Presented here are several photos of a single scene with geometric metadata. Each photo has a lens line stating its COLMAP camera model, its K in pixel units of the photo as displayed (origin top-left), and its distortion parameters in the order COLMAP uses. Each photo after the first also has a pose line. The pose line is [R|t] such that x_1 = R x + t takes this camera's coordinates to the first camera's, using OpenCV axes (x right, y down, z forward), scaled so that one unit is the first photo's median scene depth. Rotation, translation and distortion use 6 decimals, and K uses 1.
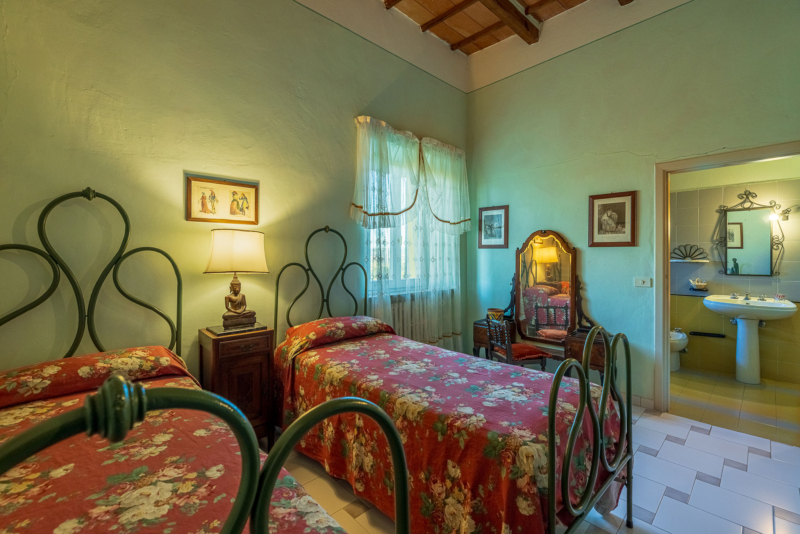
lens RADIAL K [[353.0, 0, 398.1], [0, 353.0, 253.9], [0, 0, 1]] dist [0.002377, 0.000477]
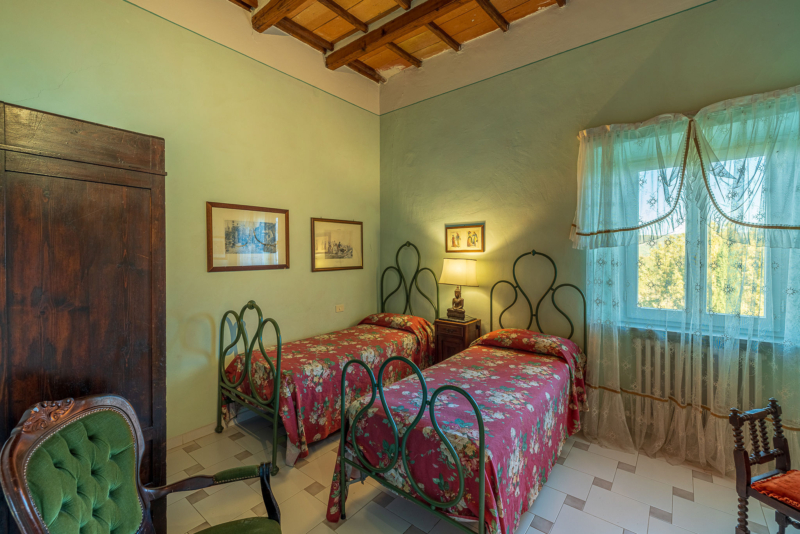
lens RADIAL K [[353.0, 0, 398.1], [0, 353.0, 253.9], [0, 0, 1]] dist [0.002377, 0.000477]
pose [[0.120092, -0.004511, -0.992753, 0.996219], [0.003660, 0.999985, -0.004101, -0.071684], [0.992756, -0.003141, 0.120107, 0.493400]]
